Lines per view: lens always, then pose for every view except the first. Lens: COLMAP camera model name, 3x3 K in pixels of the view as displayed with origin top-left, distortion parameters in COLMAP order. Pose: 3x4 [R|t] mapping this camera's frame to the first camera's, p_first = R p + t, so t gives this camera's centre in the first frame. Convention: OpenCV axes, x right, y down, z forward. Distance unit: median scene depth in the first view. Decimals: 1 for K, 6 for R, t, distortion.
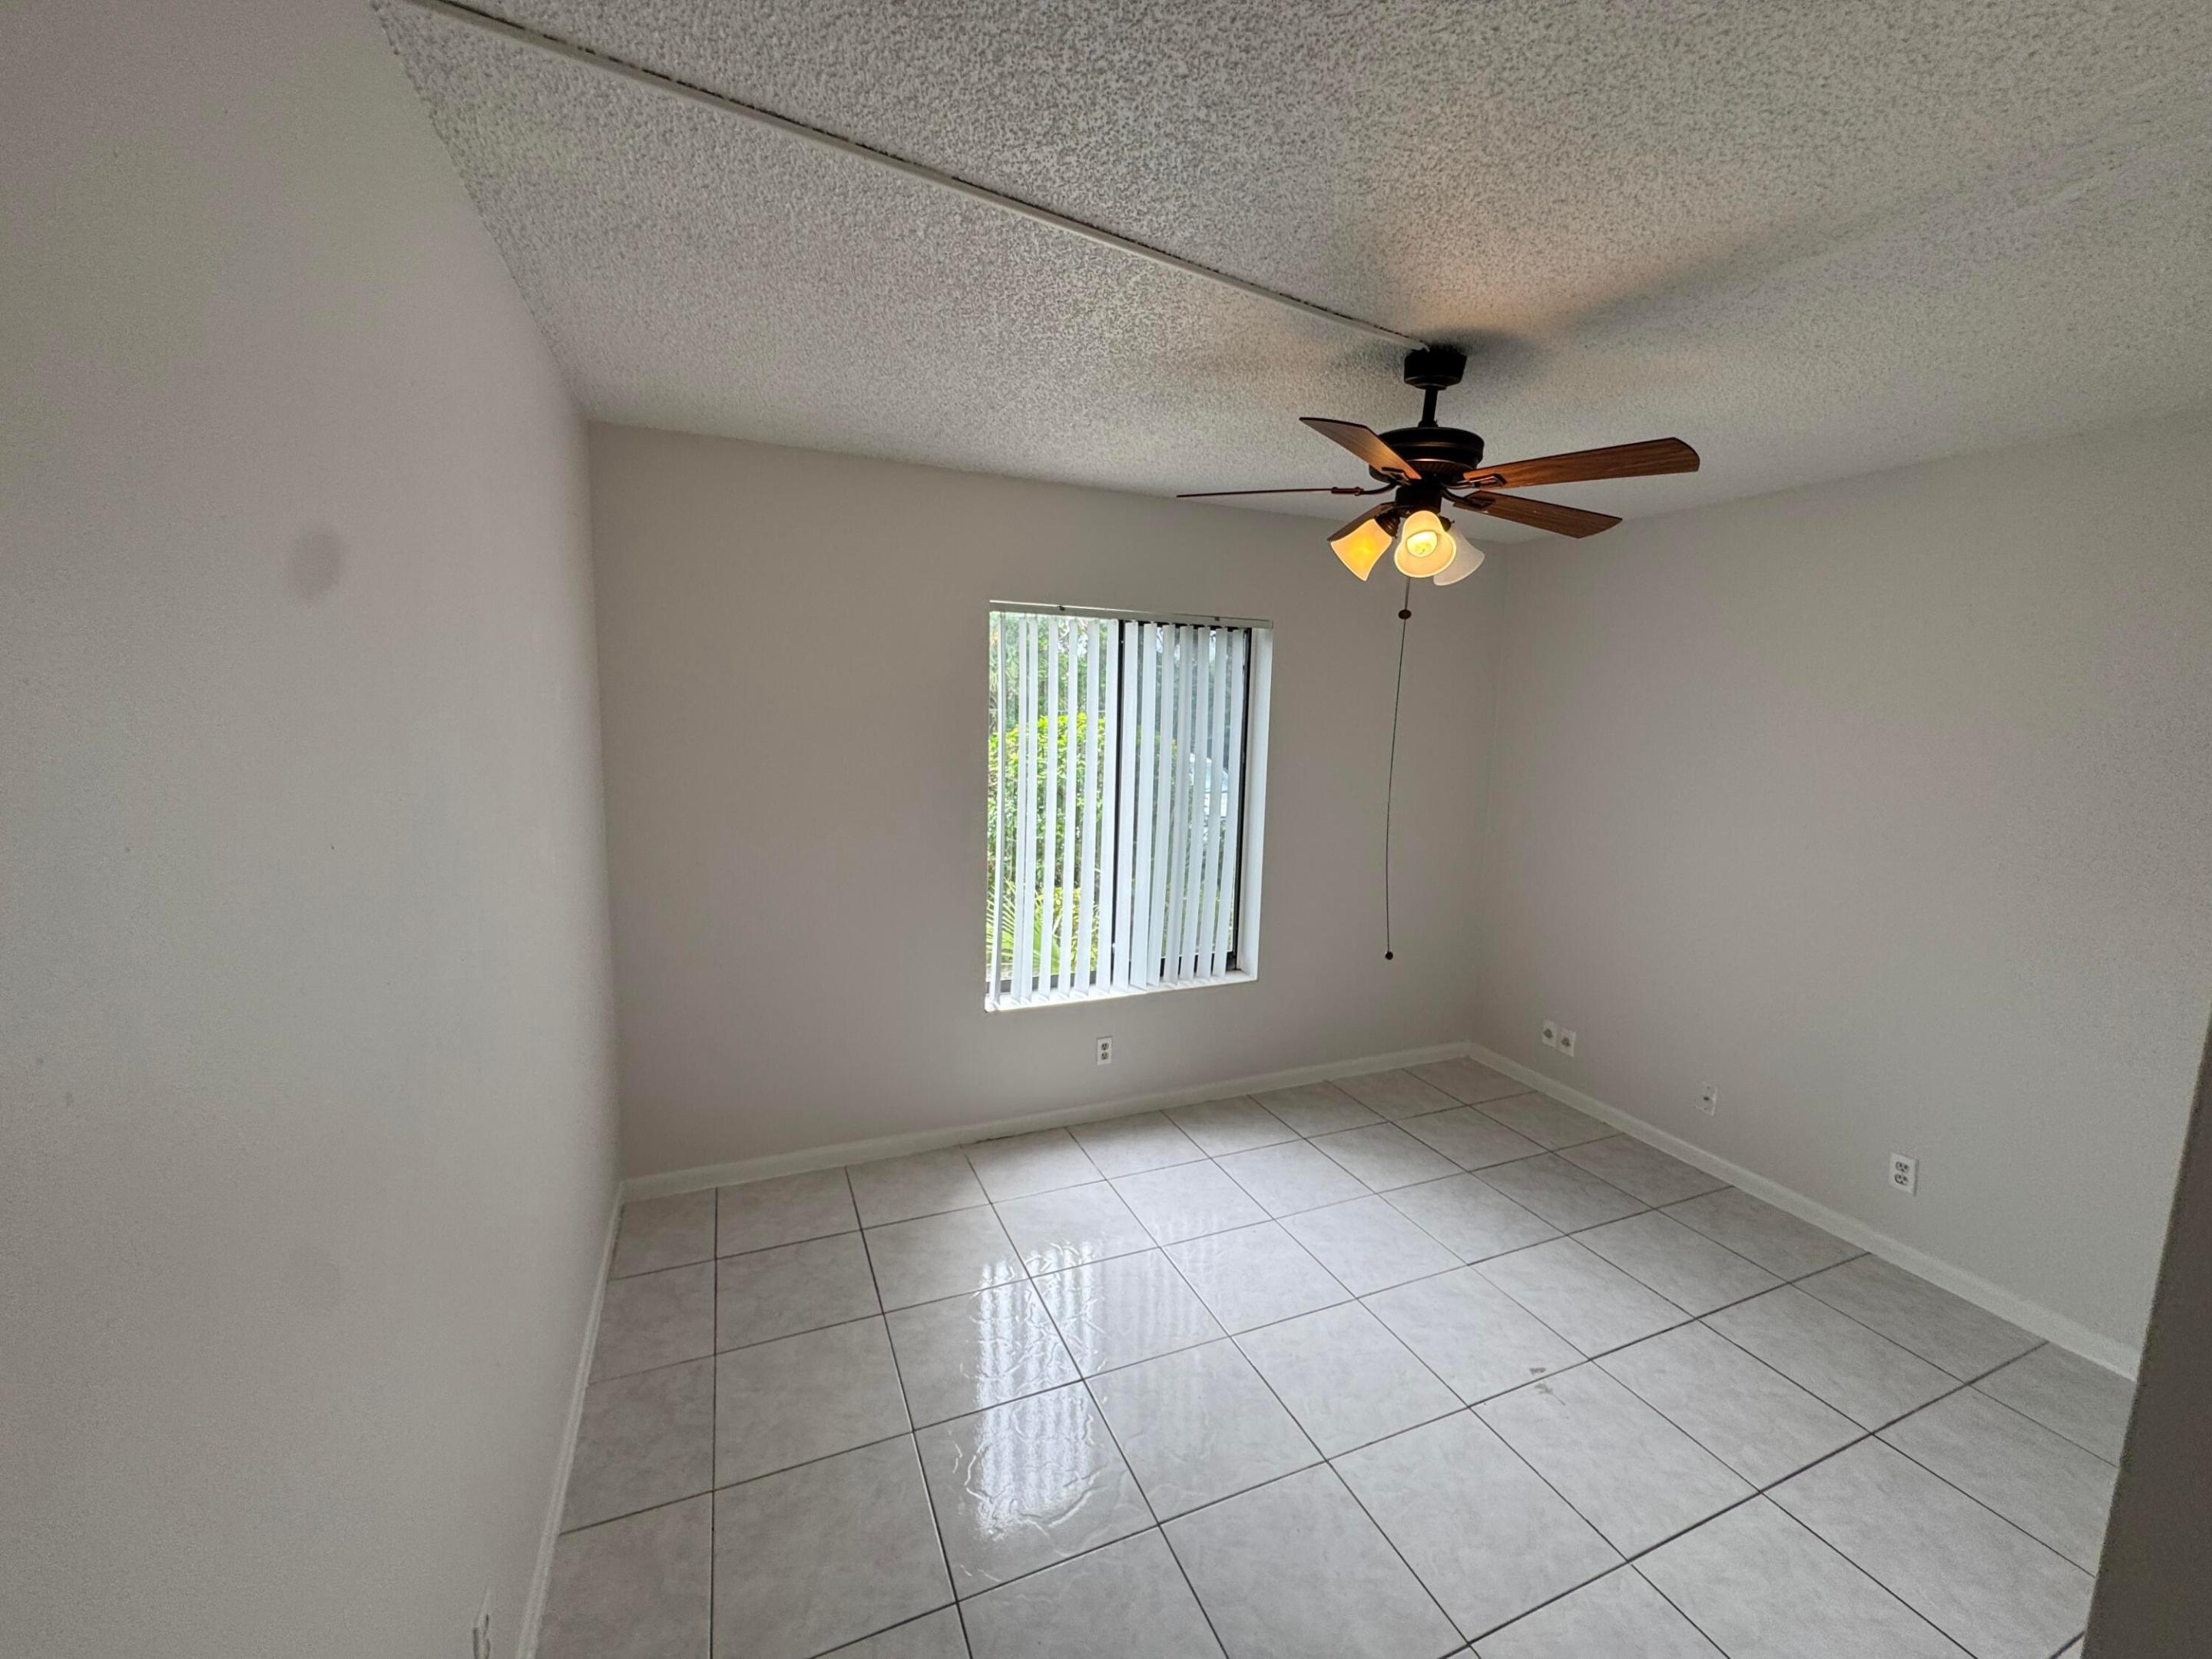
lens RADIAL K [[882.4, 0, 1106.4], [0, 882.4, 823.5], [0, 0, 1]] dist [-0.003895, 0.000498]
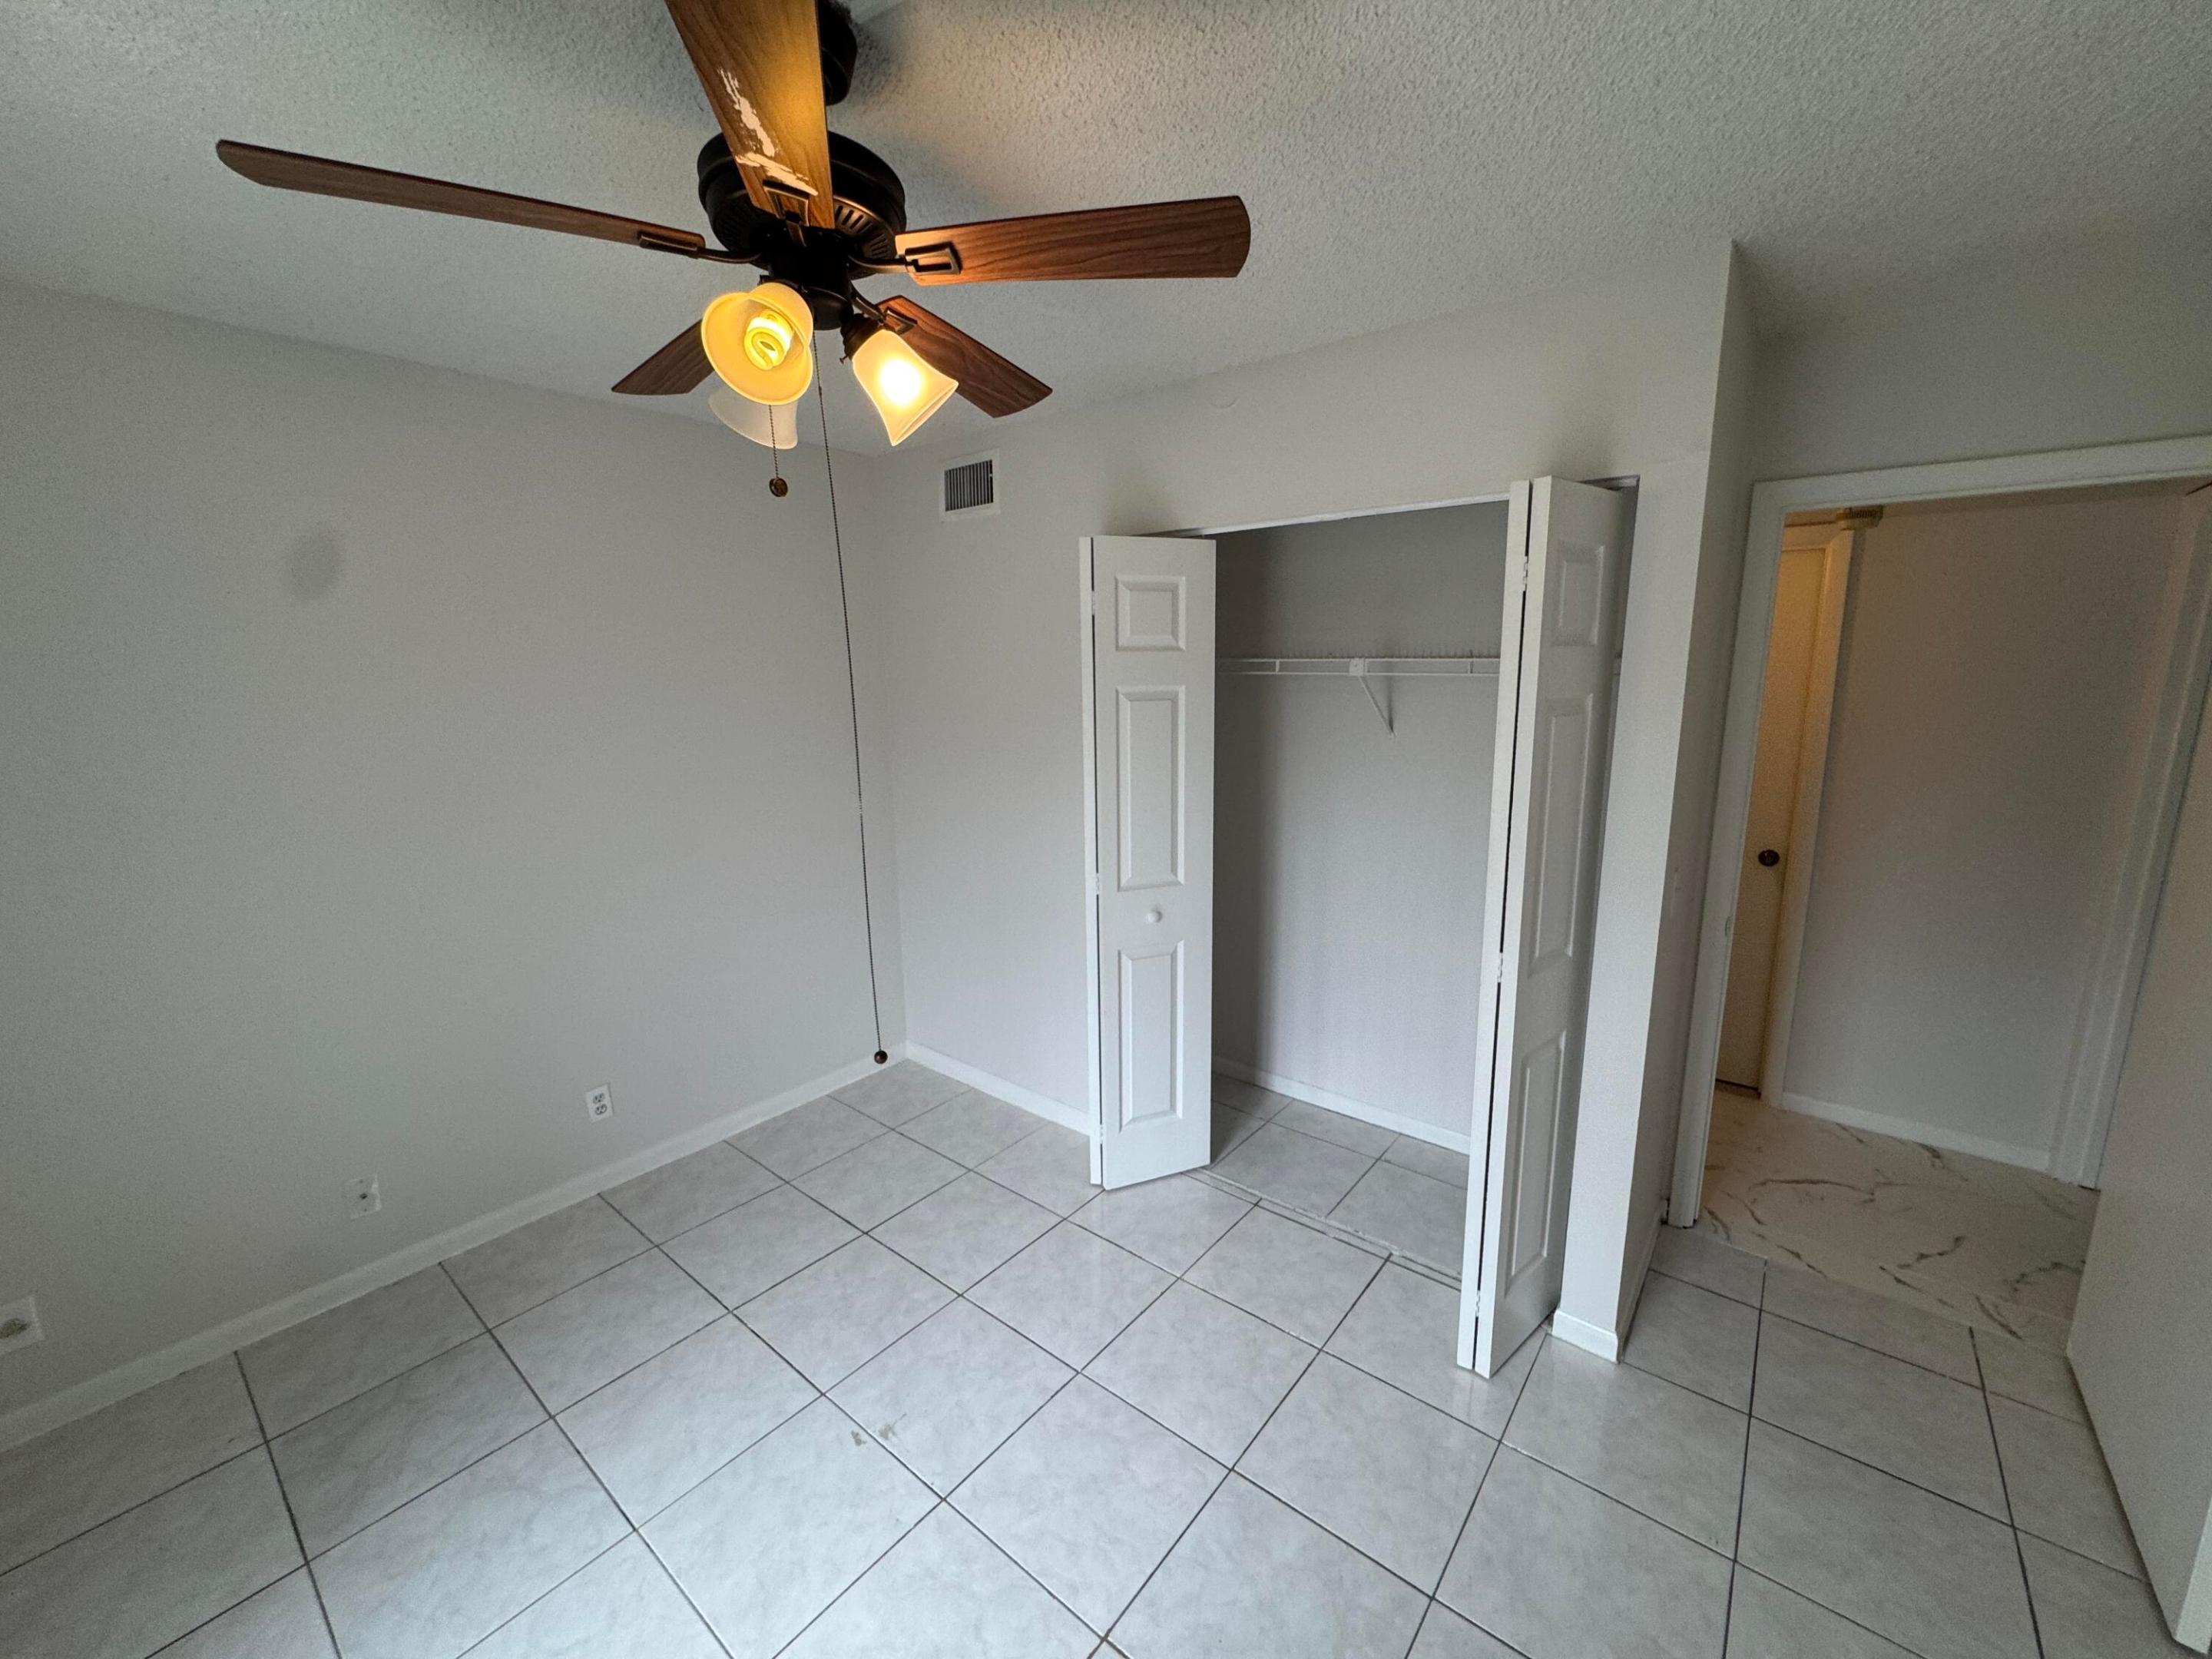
lens RADIAL K [[882.4, 0, 1110.6], [0, 882.4, 836.6], [0, 0, 1]] dist [-0.003895, 0.000498]
pose [[-0.471175, -0.190640, 0.861192, -0.201812], [0.119167, 0.953653, 0.276306, -0.112226], [-0.873953, 0.232814, -0.426619, 0.844214]]
